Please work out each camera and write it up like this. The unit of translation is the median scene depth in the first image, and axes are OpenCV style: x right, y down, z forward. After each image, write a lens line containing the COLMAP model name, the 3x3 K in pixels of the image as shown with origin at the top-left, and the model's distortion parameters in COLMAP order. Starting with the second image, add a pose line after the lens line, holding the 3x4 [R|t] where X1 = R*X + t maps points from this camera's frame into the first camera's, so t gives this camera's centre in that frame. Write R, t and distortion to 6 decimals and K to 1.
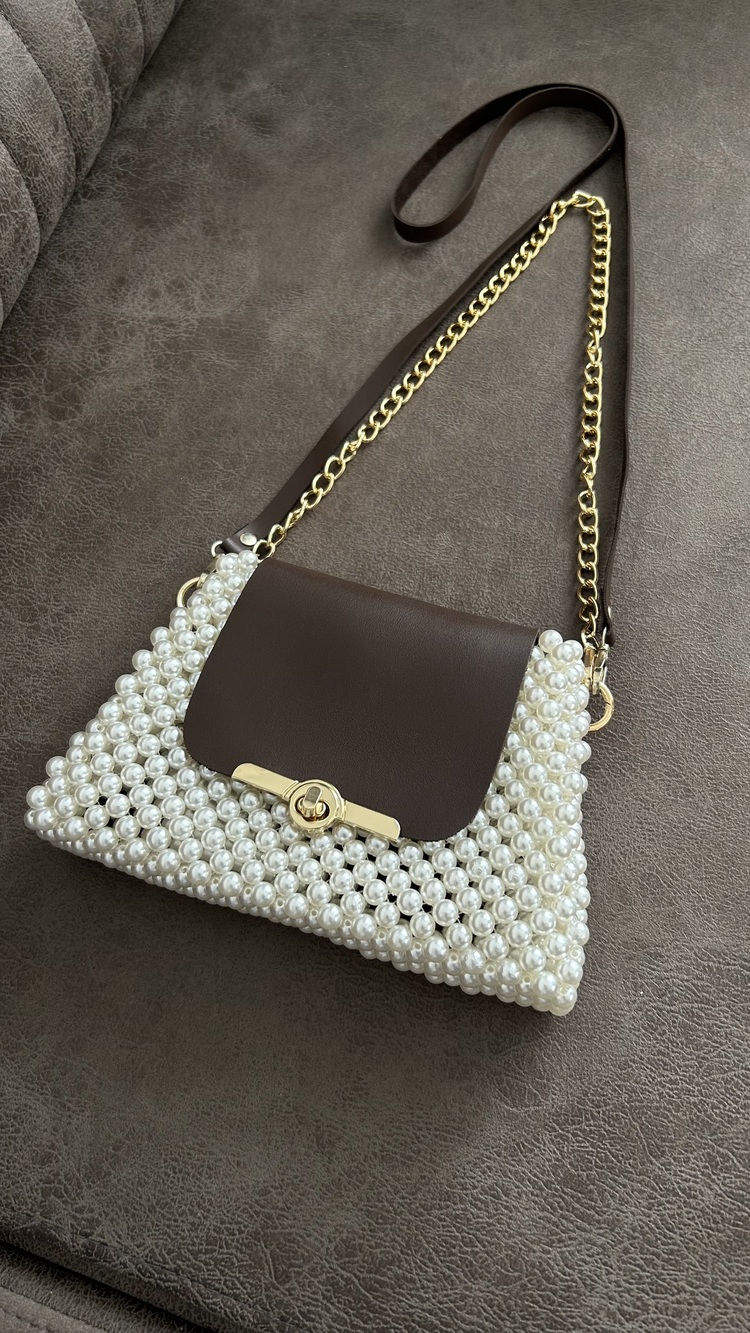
lens RADIAL K [[1048.4, 0, 377.6], [0, 1048.4, 670.0], [0, 0, 1]] dist [0.002458, -0.018895]
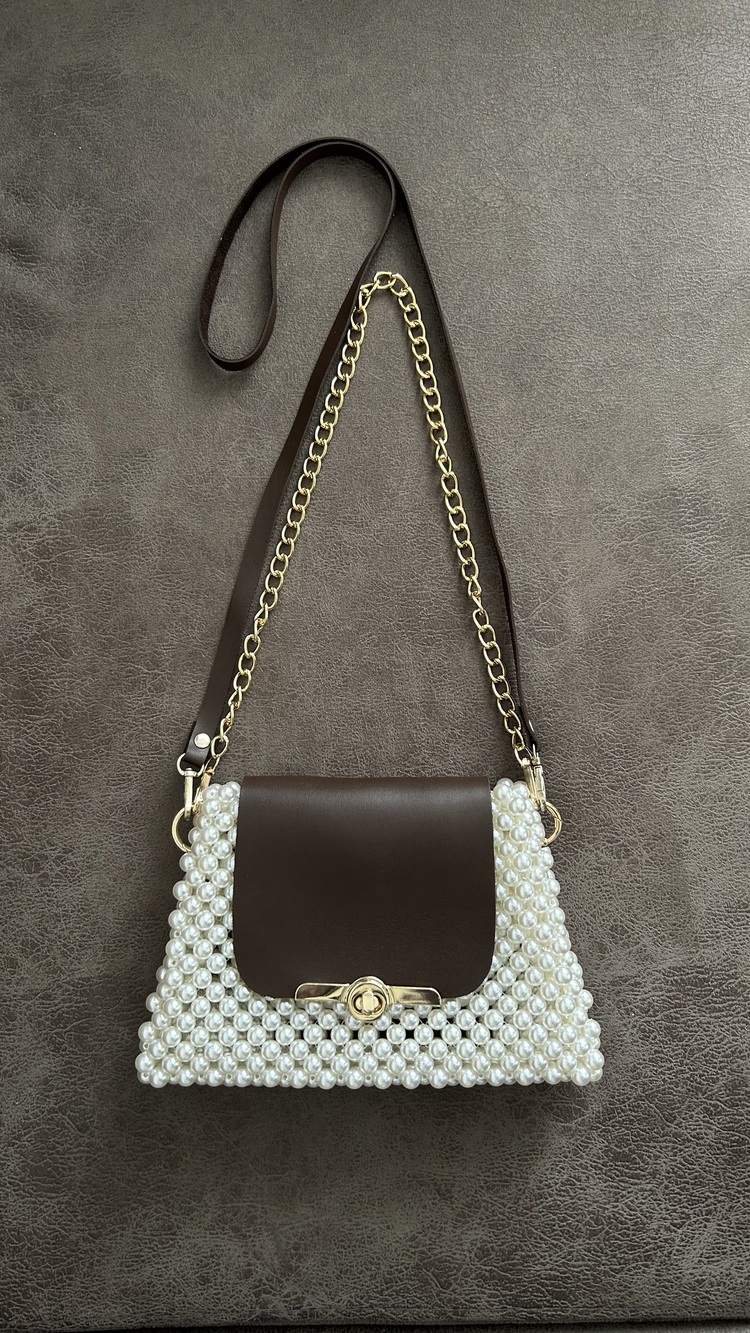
lens RADIAL K [[1048.4, 0, 382.2], [0, 1048.4, 663.9], [0, 0, 1]] dist [0.002458, -0.018895]
pose [[0.937991, -0.327373, 0.114013, -0.053123], [0.272695, 0.899873, 0.340391, -0.617891], [-0.214033, -0.288193, 0.933346, -0.052297]]
